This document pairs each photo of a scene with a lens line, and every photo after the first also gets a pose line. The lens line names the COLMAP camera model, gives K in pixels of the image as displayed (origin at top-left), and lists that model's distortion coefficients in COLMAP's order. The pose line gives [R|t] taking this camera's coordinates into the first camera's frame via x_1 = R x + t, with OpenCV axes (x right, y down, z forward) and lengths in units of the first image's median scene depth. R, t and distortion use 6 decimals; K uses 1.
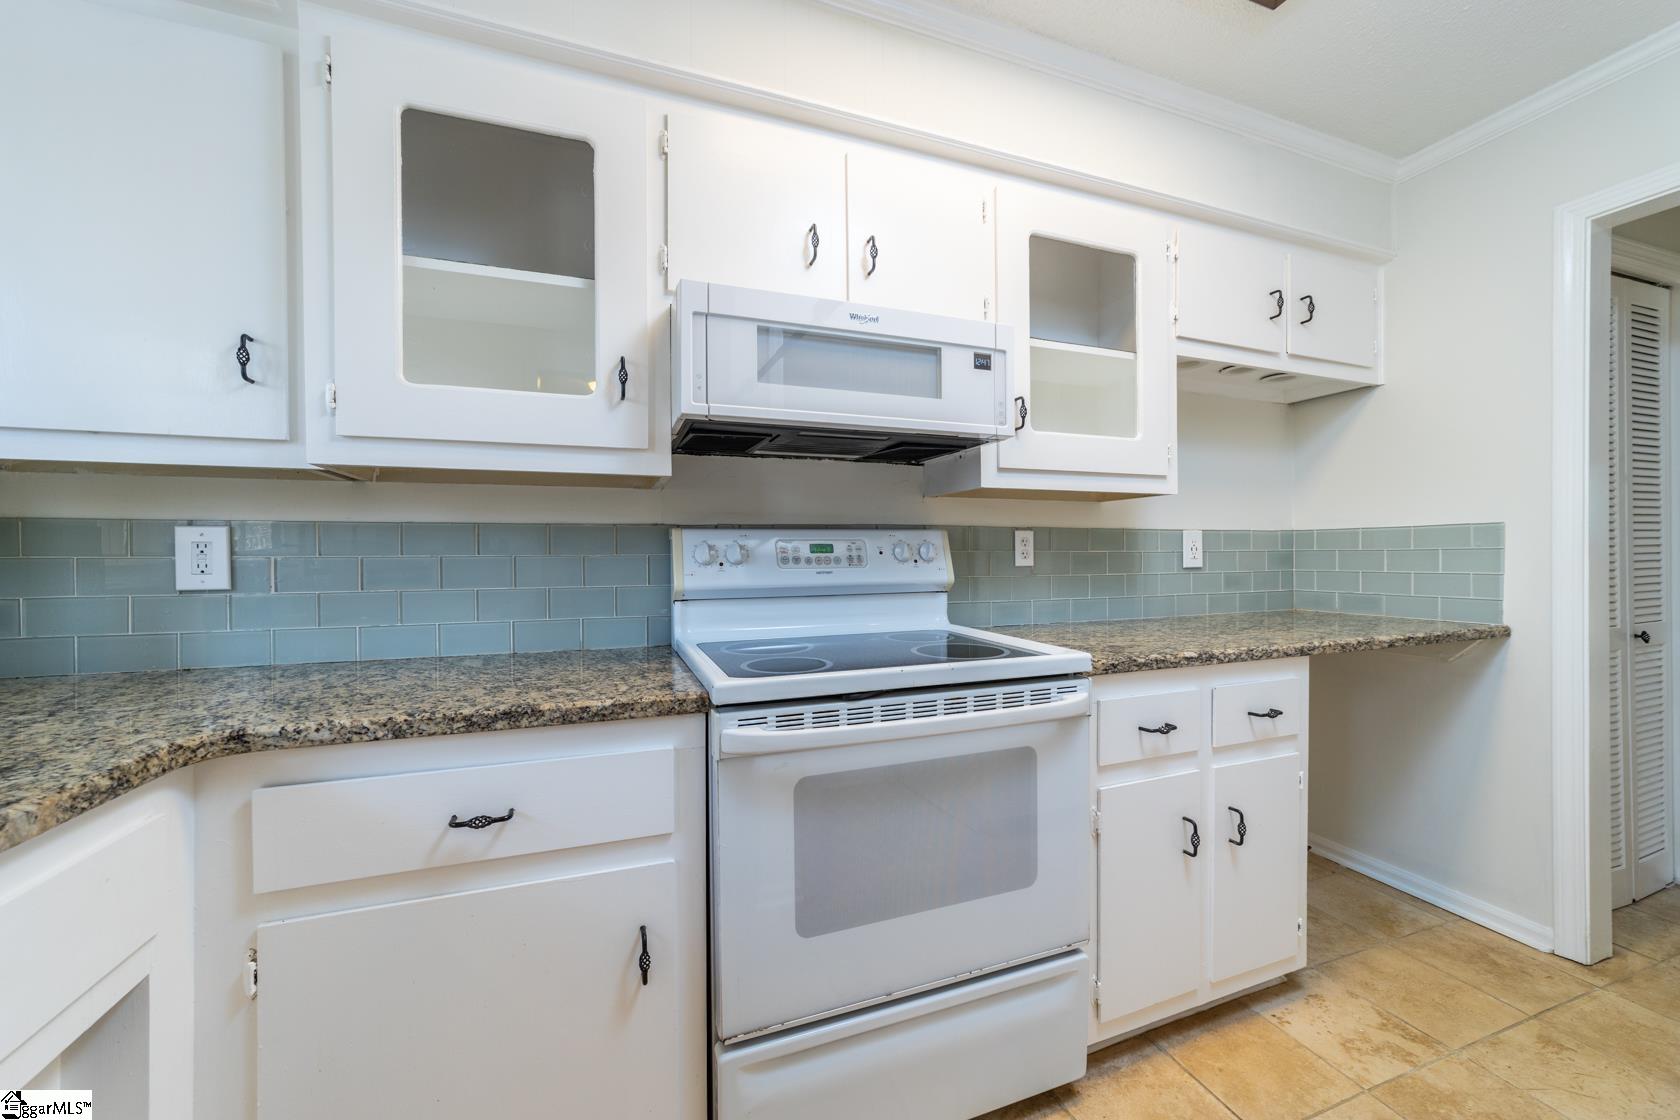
lens RADIAL K [[622.4, 0, 837.7], [0, 622.4, 560.9], [0, 0, 1]] dist [-0.001551, -0.000024]
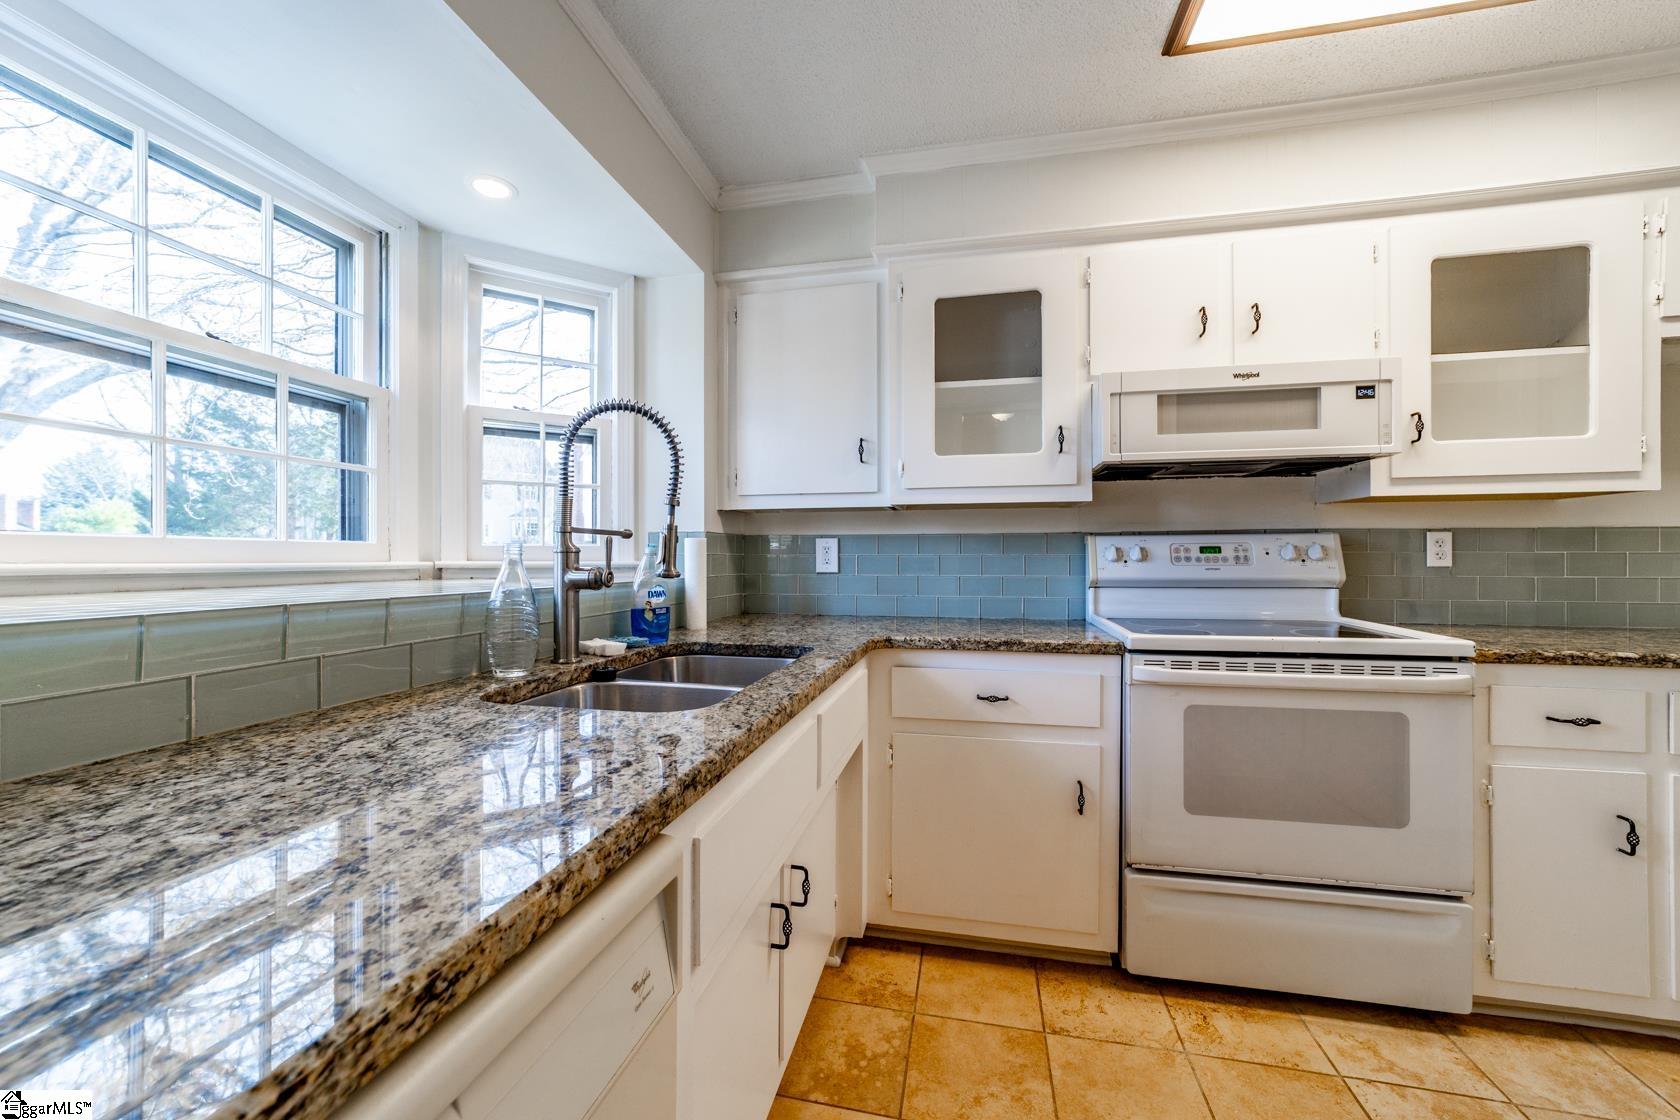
lens RADIAL K [[666.3, 0, 829.5], [0, 666.3, 557.0], [0, 0, 1]] dist [-0.011687, 0.004875]
pose [[0.844095, 0.005619, -0.536163, 0.049946], [-0.006705, 0.999978, -0.000076, 0.000156], [0.536151, 0.003659, 0.844114, -0.621598]]
